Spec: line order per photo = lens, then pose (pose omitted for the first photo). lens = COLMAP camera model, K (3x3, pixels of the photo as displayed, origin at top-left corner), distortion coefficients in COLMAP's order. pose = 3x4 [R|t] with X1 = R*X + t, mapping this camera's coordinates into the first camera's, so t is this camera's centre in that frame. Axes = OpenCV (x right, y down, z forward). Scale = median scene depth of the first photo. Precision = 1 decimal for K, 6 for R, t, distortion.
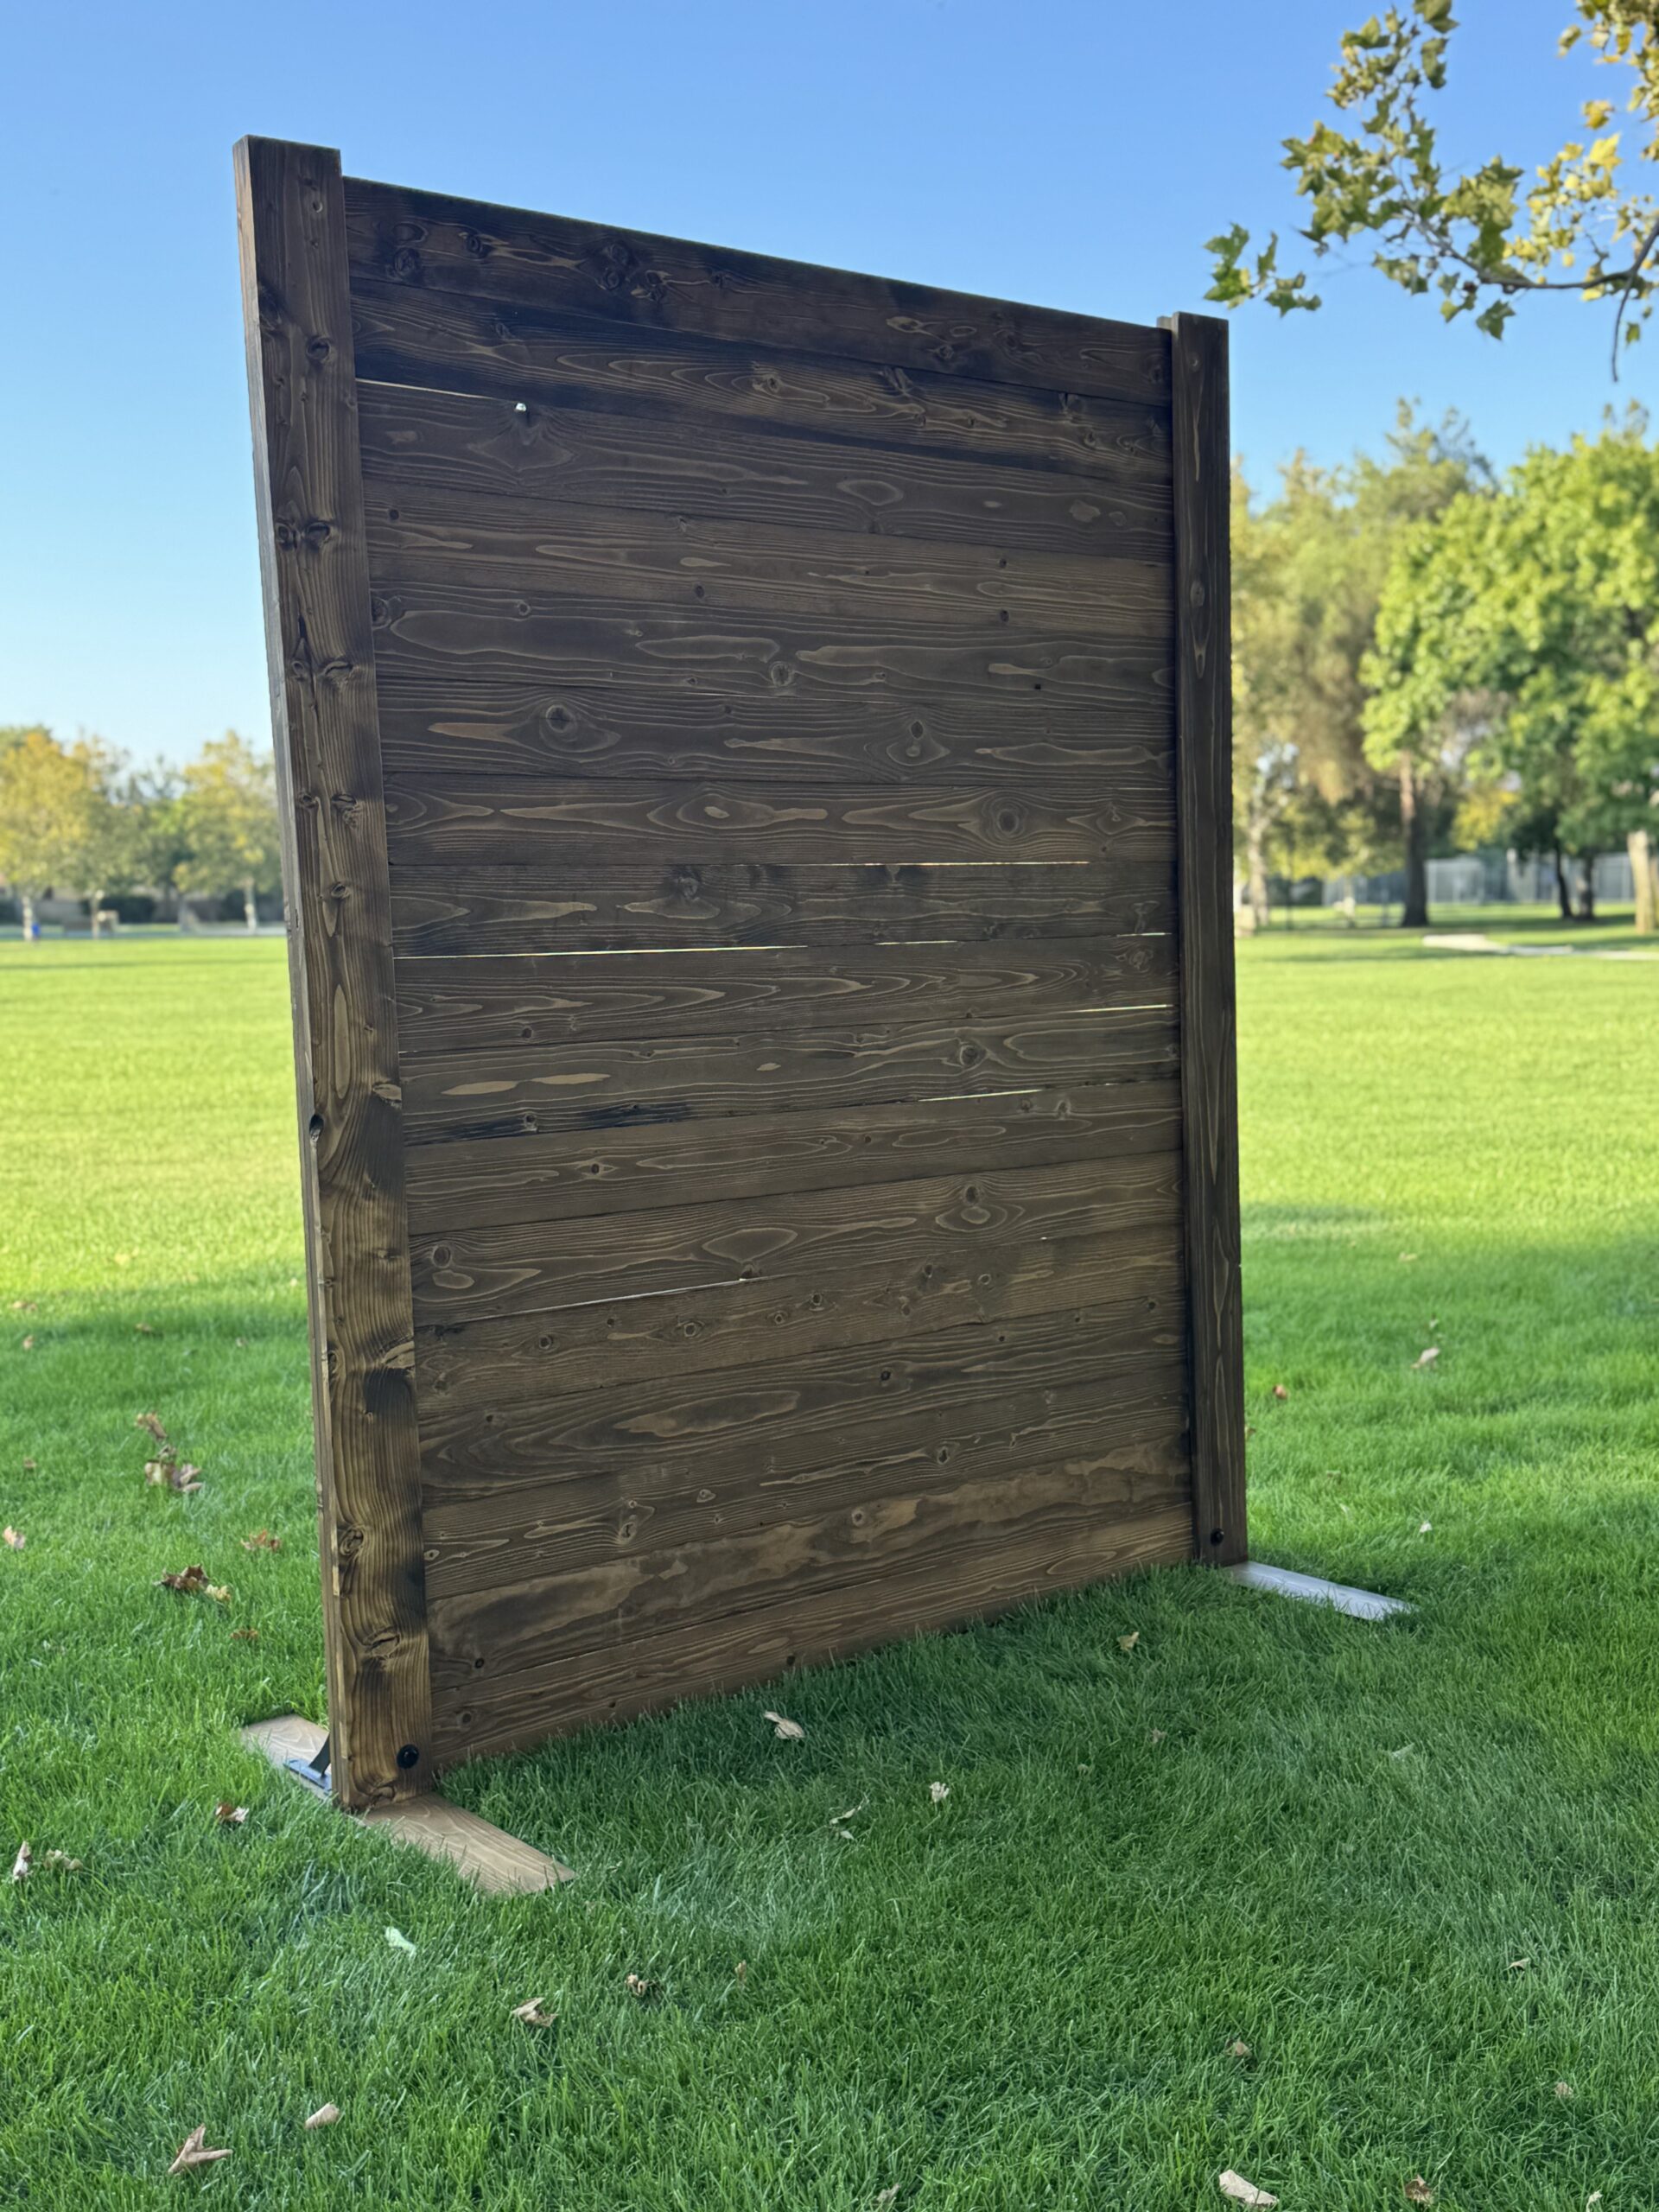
lens RADIAL K [[2282.9, 0, 834.6], [0, 2282.9, 1128.2], [0, 0, 1]] dist [0.143980, -0.145619]
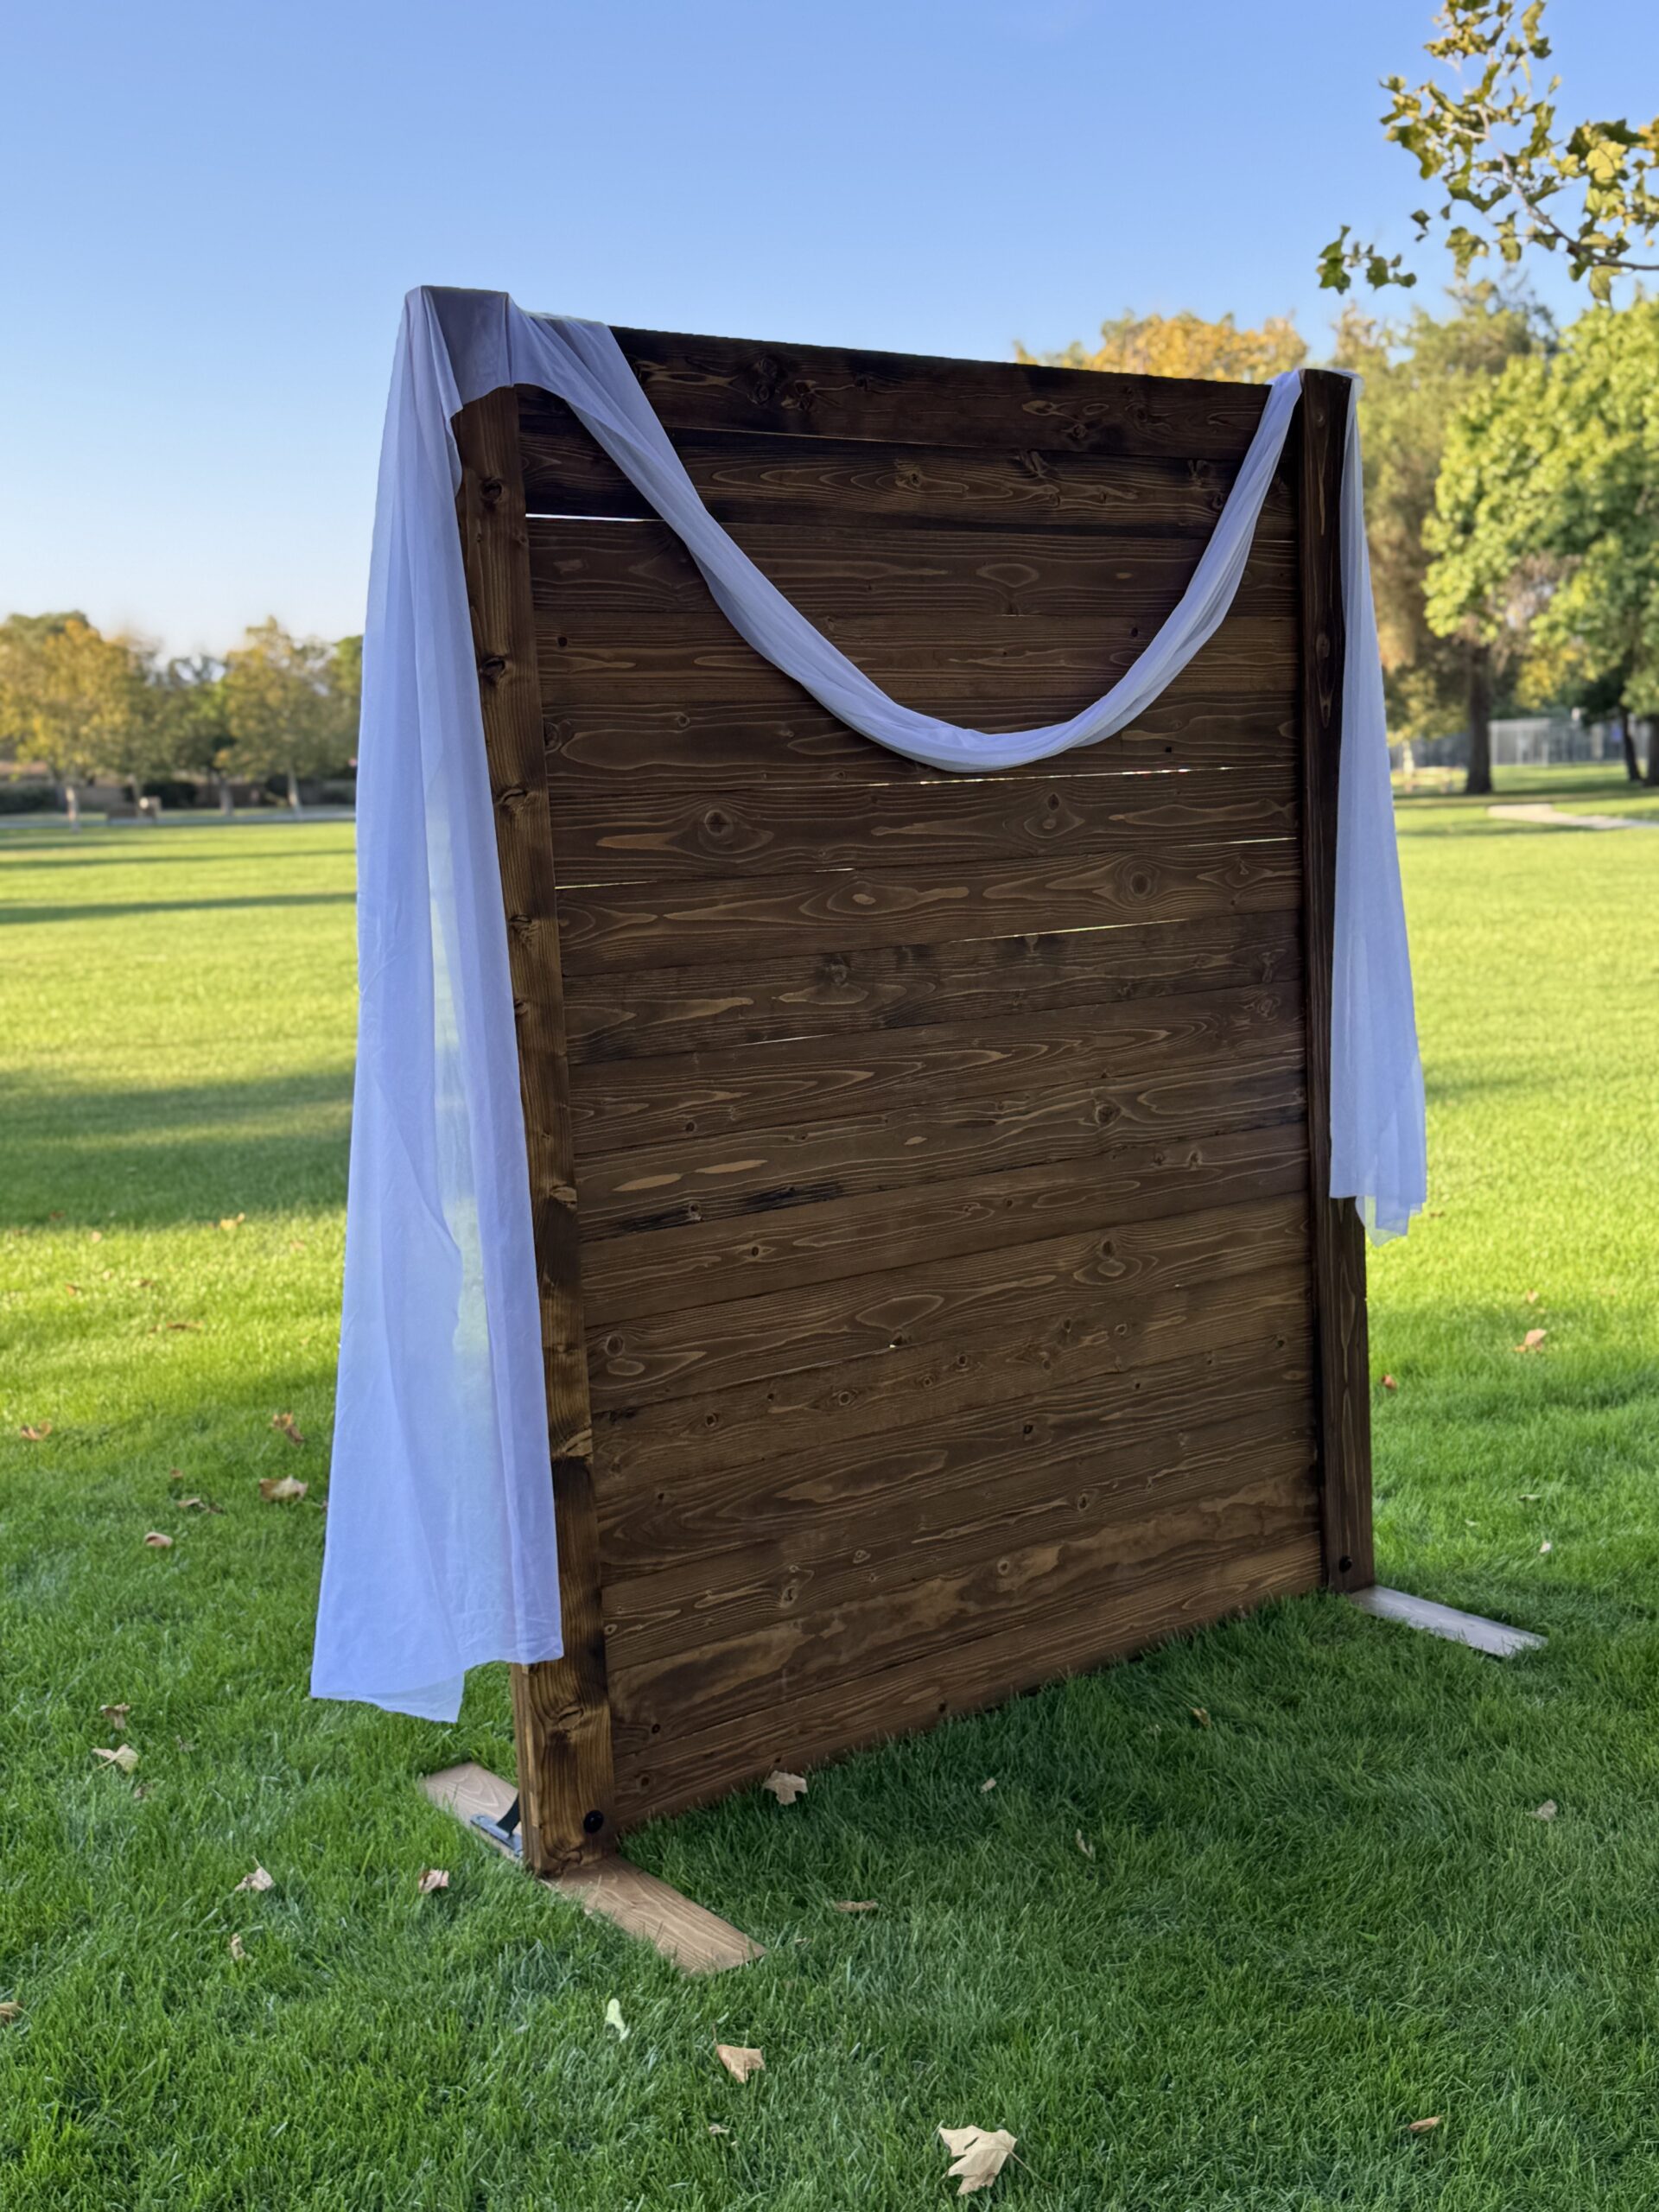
lens RADIAL K [[2303.0, 0, 829.5], [0, 2303.0, 1106.0], [0, 0, 1]] dist [0.168399, -0.382656]
pose [[0.999593, -0.012778, -0.025517, -0.041177], [0.013786, 0.999115, 0.039741, -0.084925], [0.024987, -0.040077, 0.998884, -0.039971]]
